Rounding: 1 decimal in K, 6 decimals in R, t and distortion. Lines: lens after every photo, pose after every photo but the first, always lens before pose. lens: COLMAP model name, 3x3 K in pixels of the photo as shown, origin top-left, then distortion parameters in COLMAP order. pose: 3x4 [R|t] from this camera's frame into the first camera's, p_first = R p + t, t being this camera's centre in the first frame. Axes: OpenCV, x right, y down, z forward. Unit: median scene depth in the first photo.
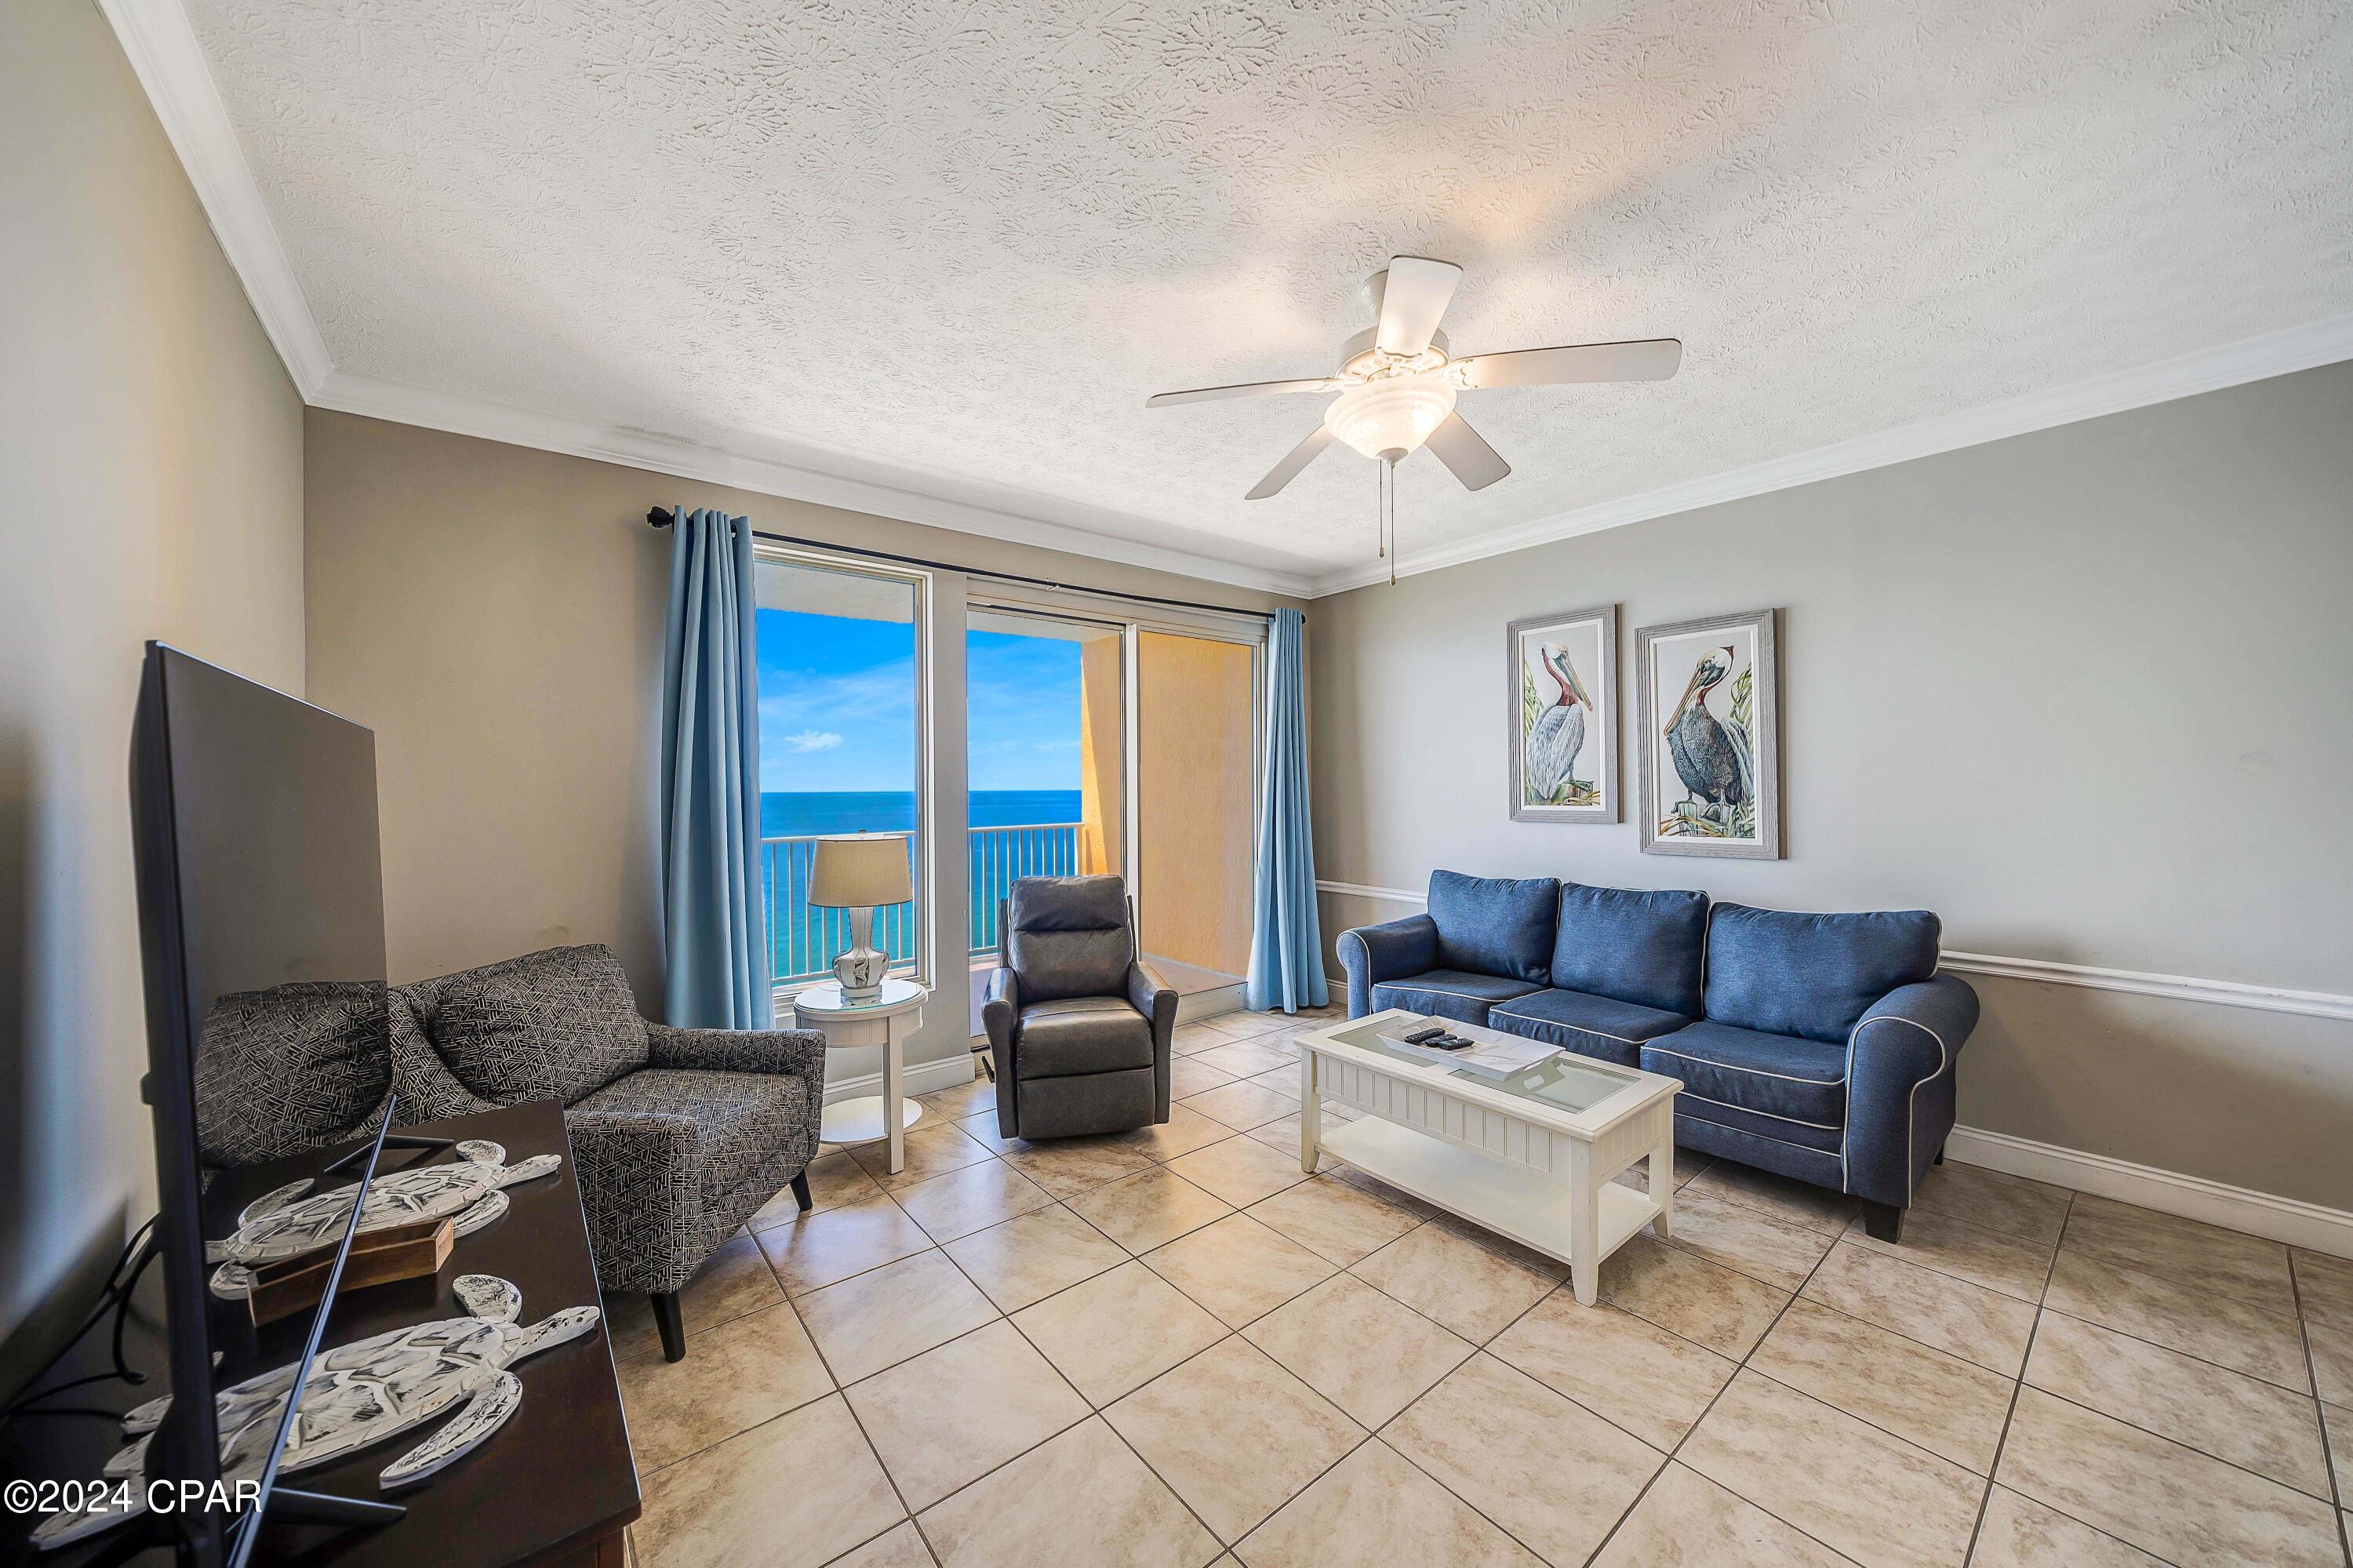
lens RADIAL K [[824.5, 0, 1138.6], [0, 824.5, 787.8], [0, 0, 1]] dist [0.000510, 0.000021]
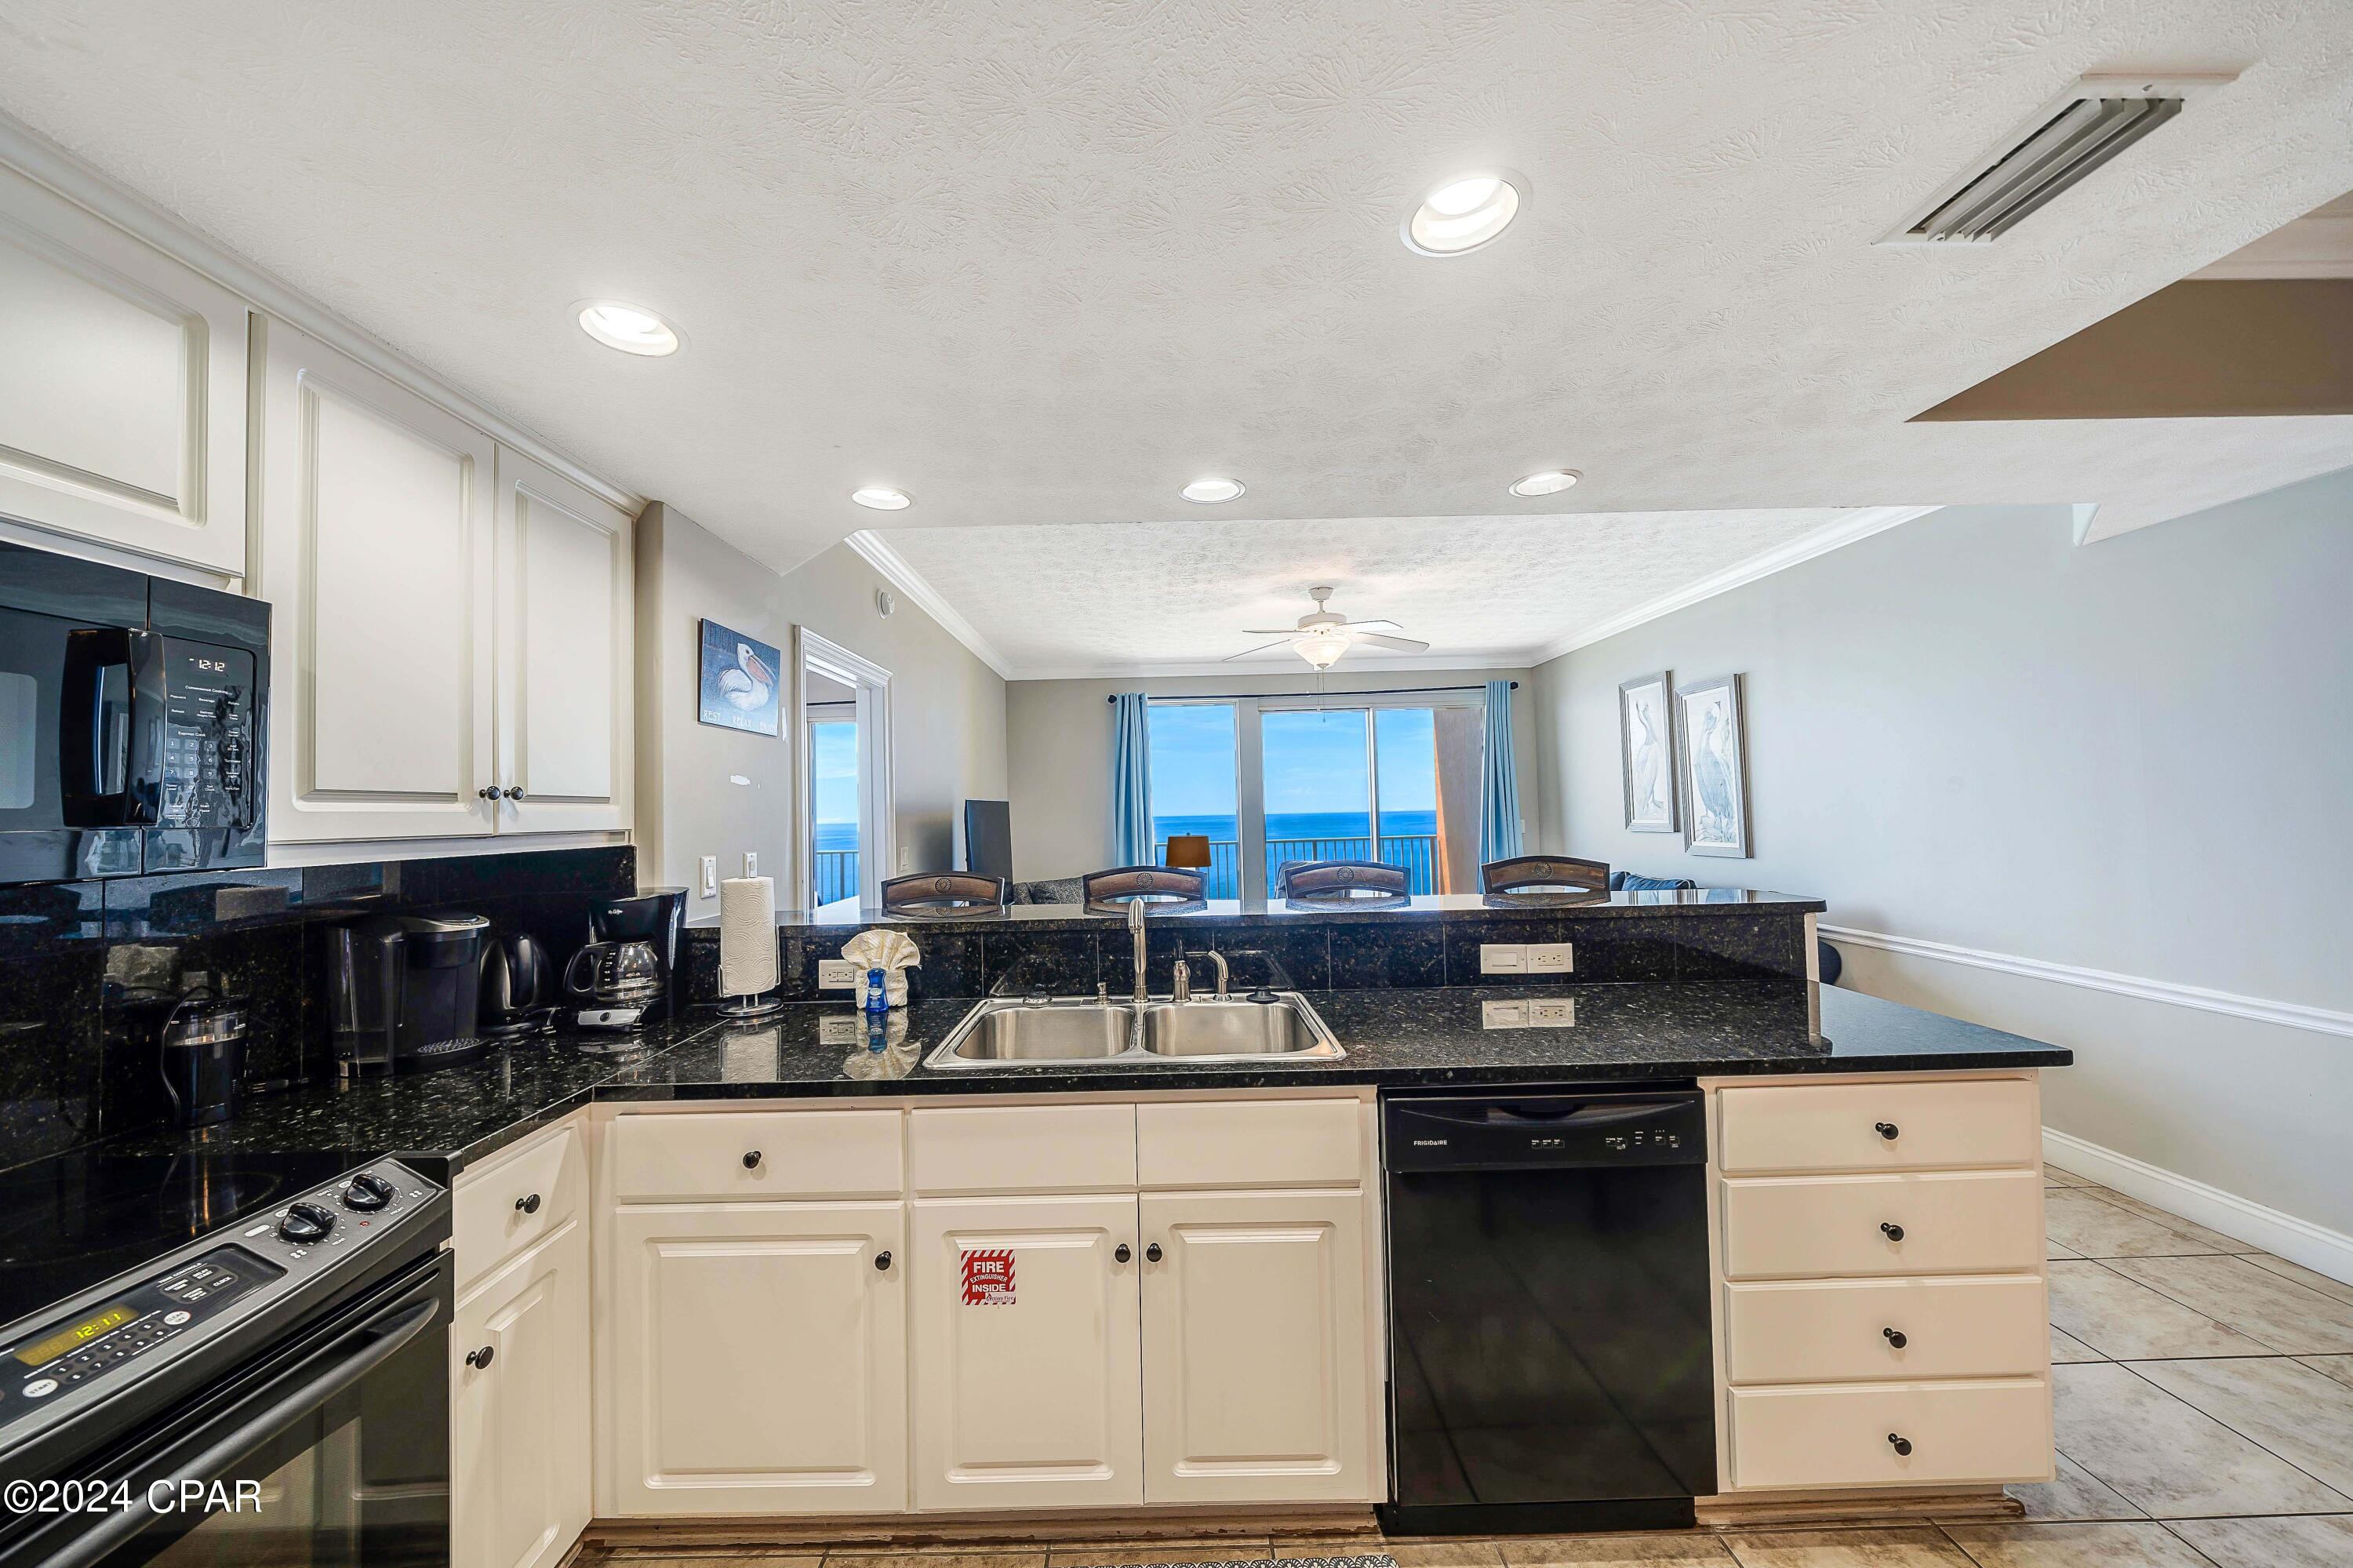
lens RADIAL K [[829.7, 0, 1176.5], [0, 829.7, 784.0], [0, 0, 1]] dist [-0.005690, -0.000081]
pose [[0.792719, -0.034144, -0.608630, 0.743113], [0.018063, 0.999307, -0.032535, -0.006125], [0.609319, 0.014797, 0.792787, -0.564275]]
